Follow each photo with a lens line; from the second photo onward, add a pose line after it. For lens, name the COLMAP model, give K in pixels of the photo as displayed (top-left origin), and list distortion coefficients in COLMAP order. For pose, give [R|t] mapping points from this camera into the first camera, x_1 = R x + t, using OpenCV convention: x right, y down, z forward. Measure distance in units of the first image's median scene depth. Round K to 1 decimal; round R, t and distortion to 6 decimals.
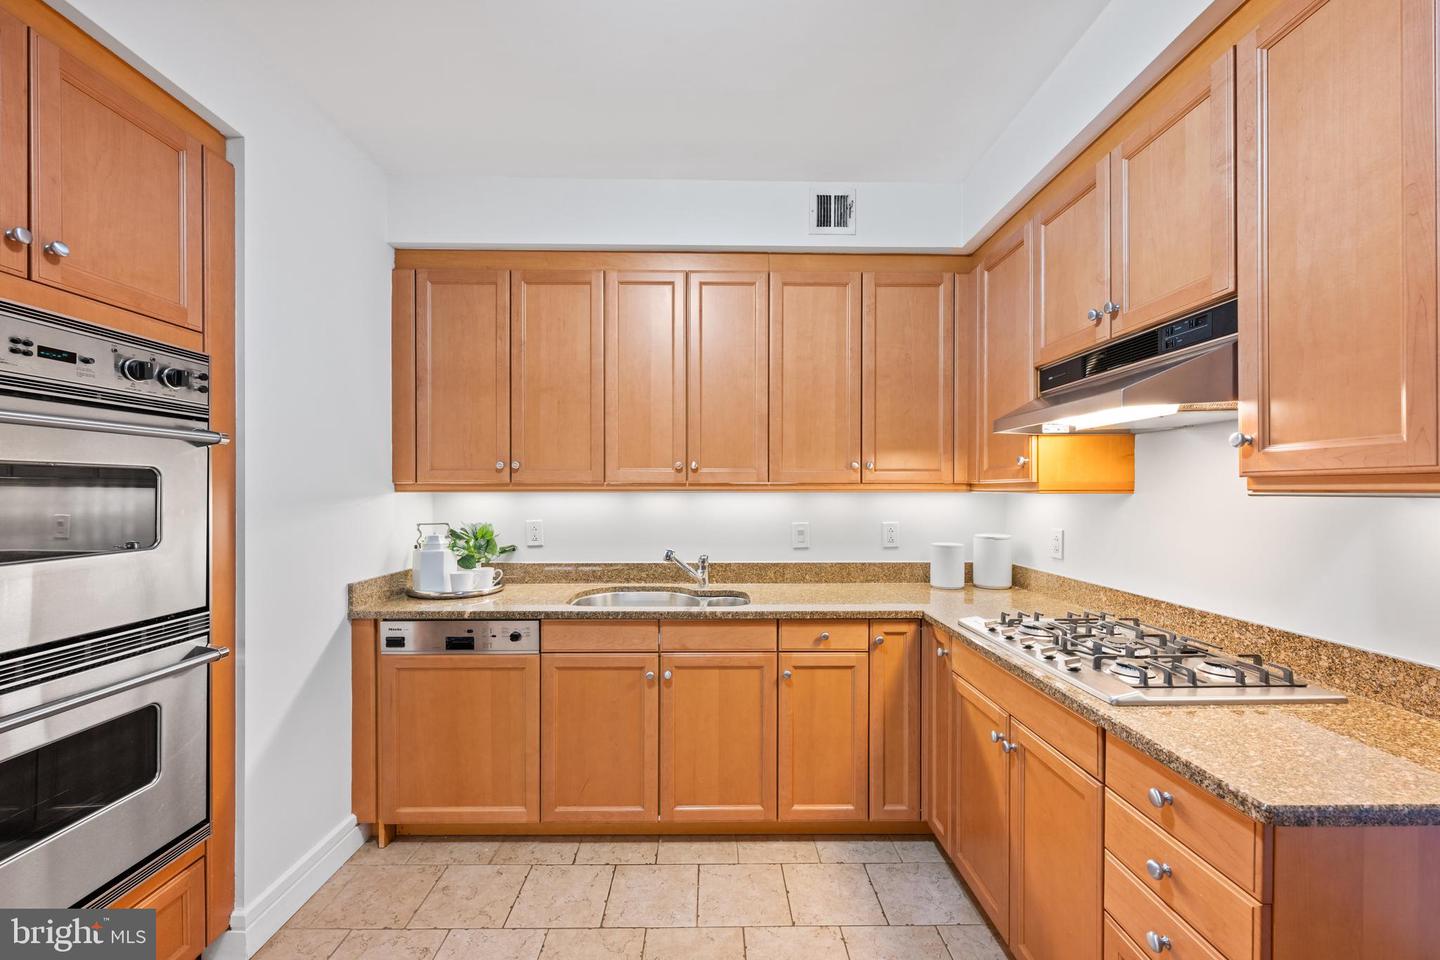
lens RADIAL K [[569.9, 0, 720.3], [0, 569.9, 492.9], [0, 0, 1]] dist [-0.001822, 0.000110]
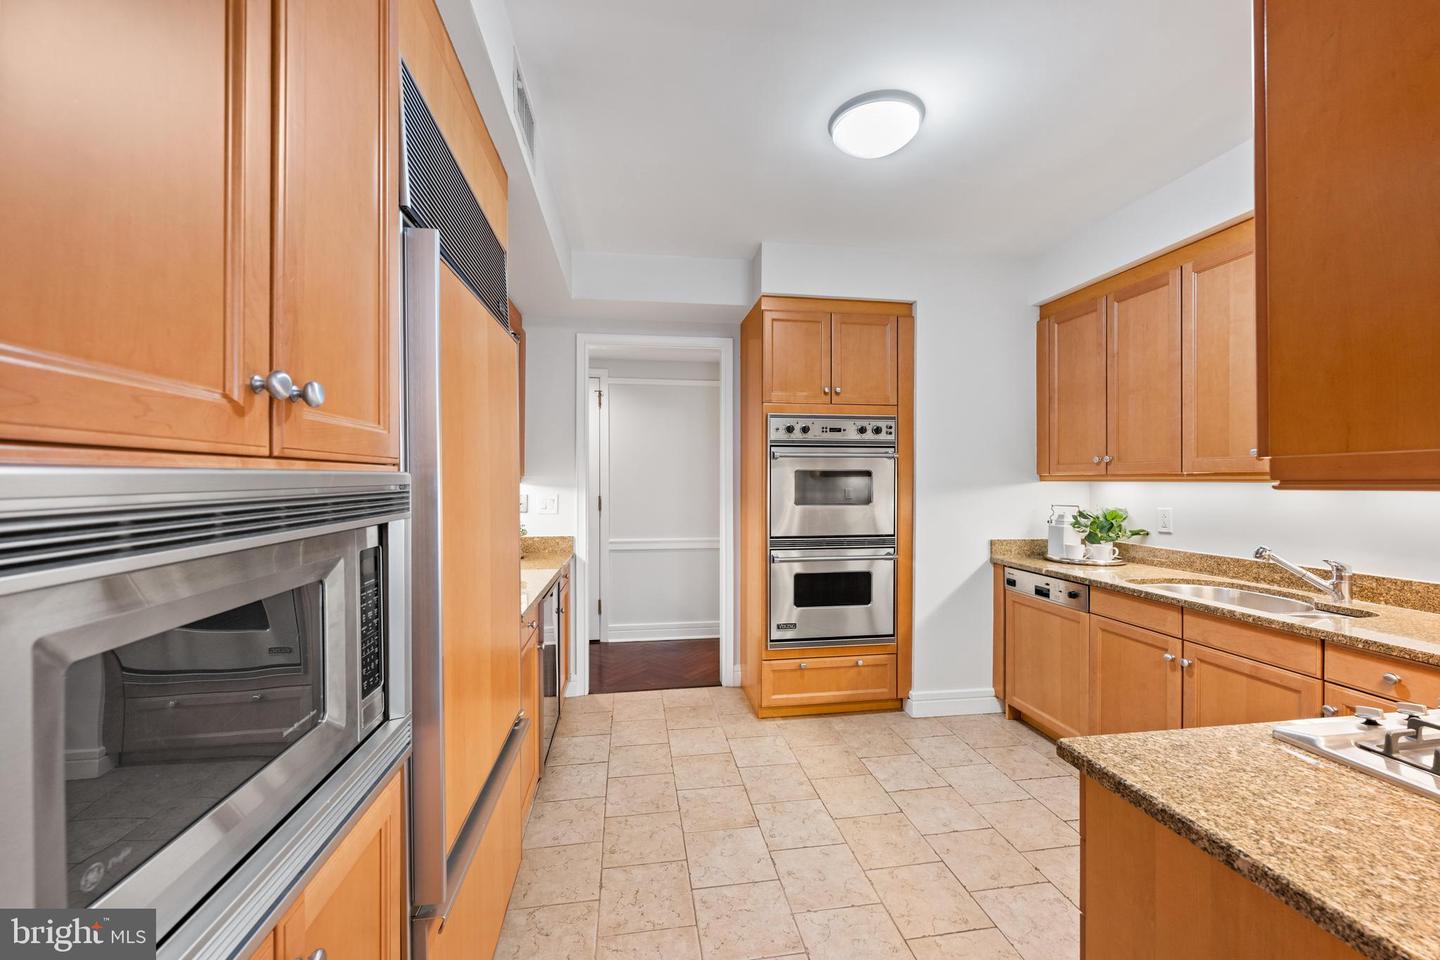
lens RADIAL K [[567.7, 0, 720.0], [0, 567.7, 480.0], [0, 0, 1]] dist [-0.000903, 0.000022]
pose [[0.137046, -0.000373, -0.990565, 0.765953], [-0.005913, 0.999982, -0.001194, 0.001617], [0.990547, 0.006021, 0.137042, 0.043510]]
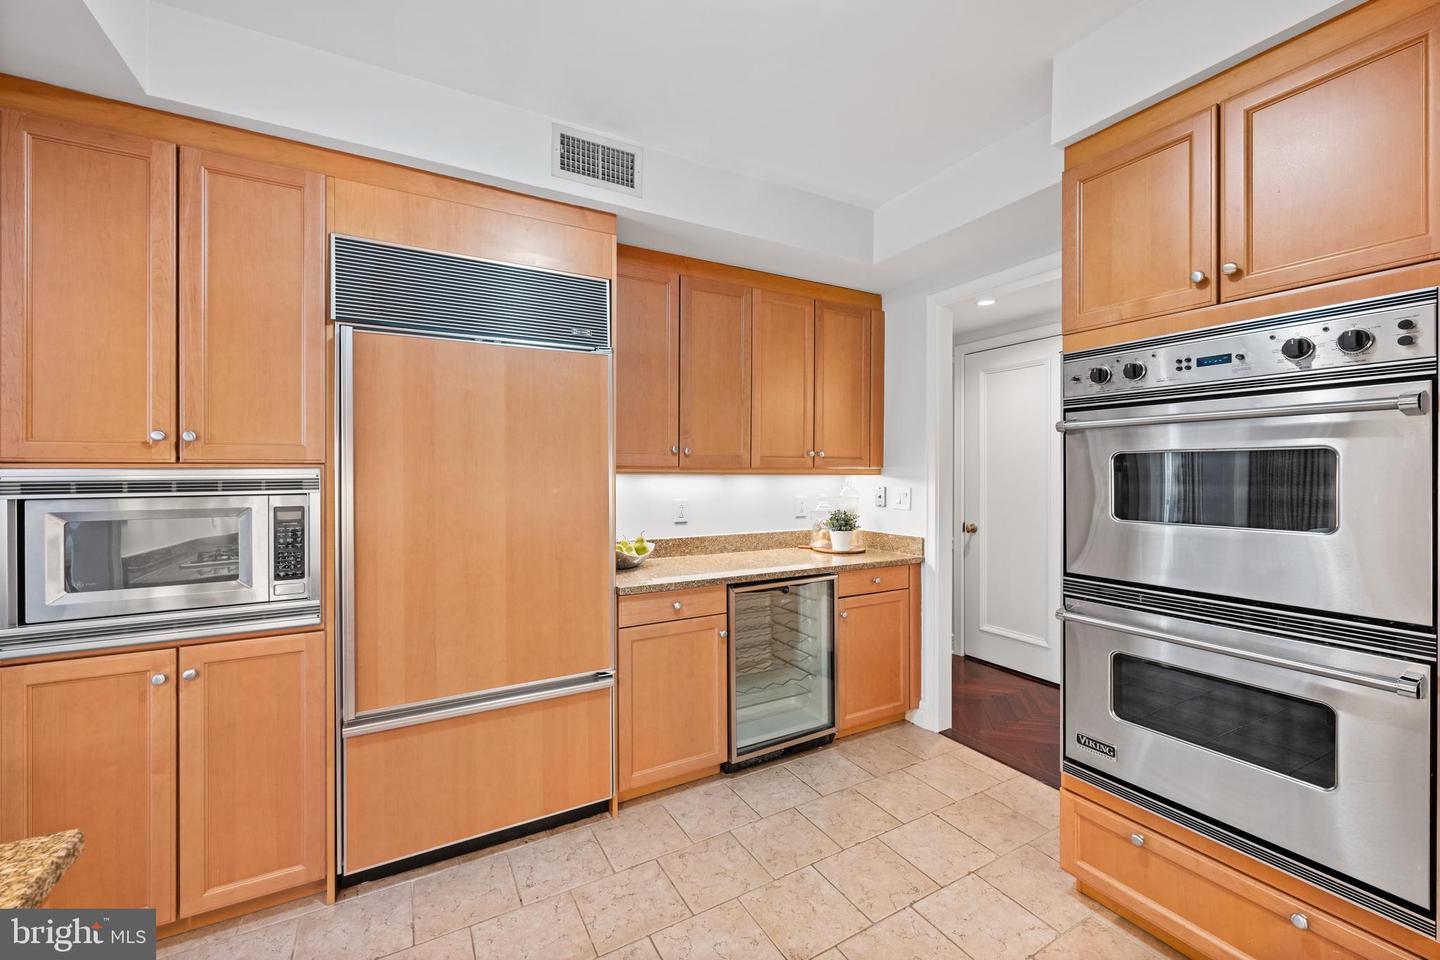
lens RADIAL K [[573.2, 0, 715.7], [0, 573.2, 468.6], [0, 0, 1]] dist [0.001233, 0.000167]
pose [[-0.879792, -0.001438, -0.475356, 0.198873], [-0.001972, 0.999998, 0.000624, -0.004013], [0.475354, 0.001486, -0.879793, 0.834731]]
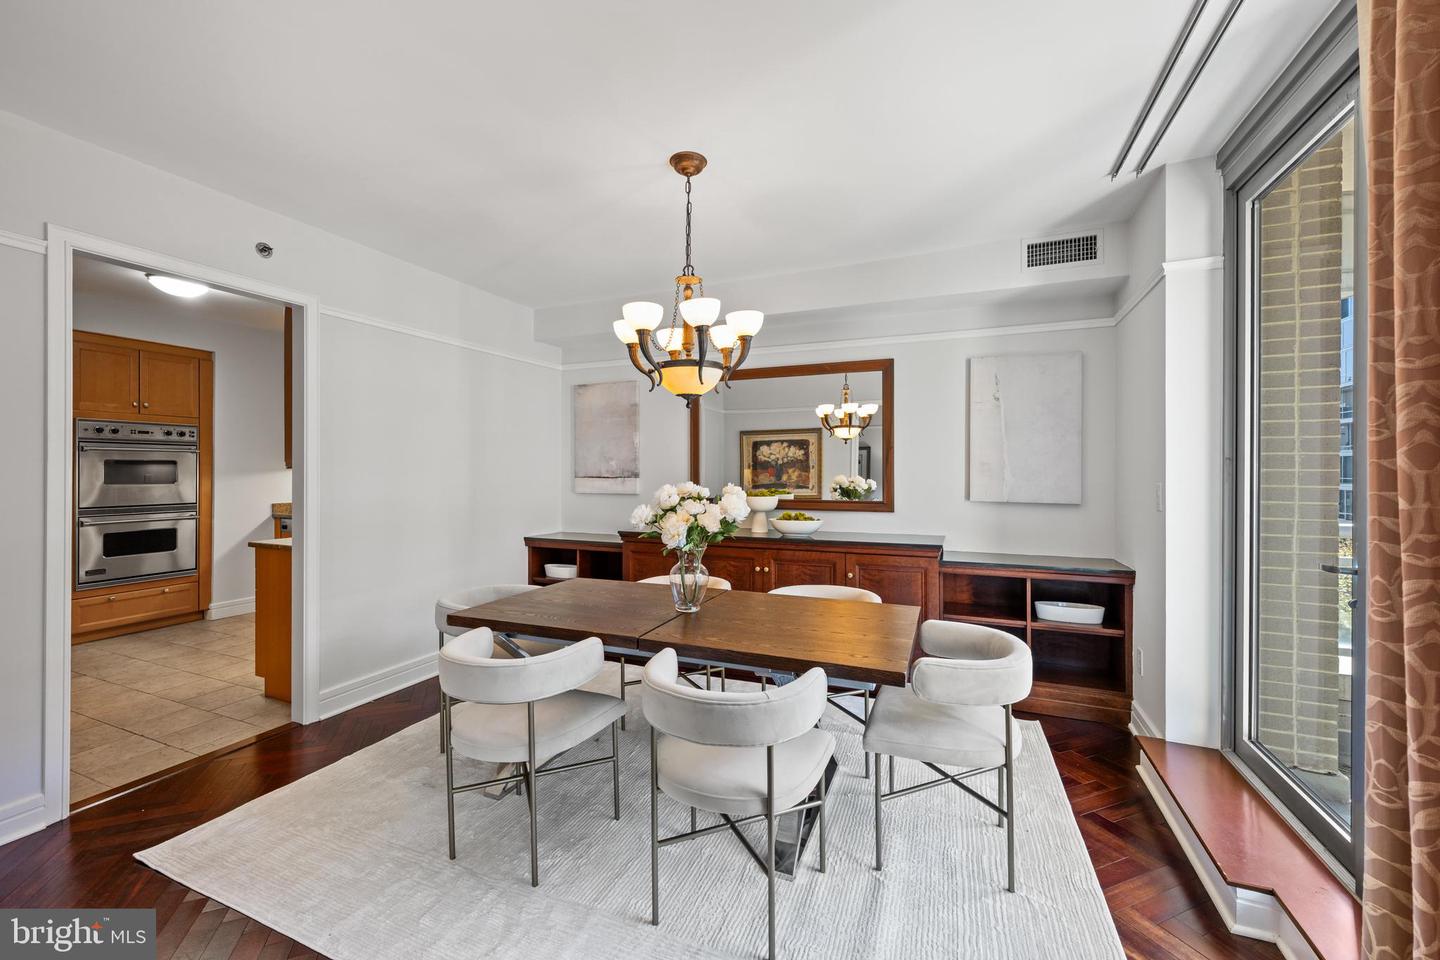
lens RADIAL K [[582.4, 0, 739.3], [0, 582.4, 472.5], [0, 0, 1]] dist [-0.000761, -0.000051]
pose [[0.929132, 0.001949, -0.369744, 2.215499], [-0.002773, 0.999995, -0.001695, 0.017226], [0.369738, 0.002600, 0.929132, -0.651356]]
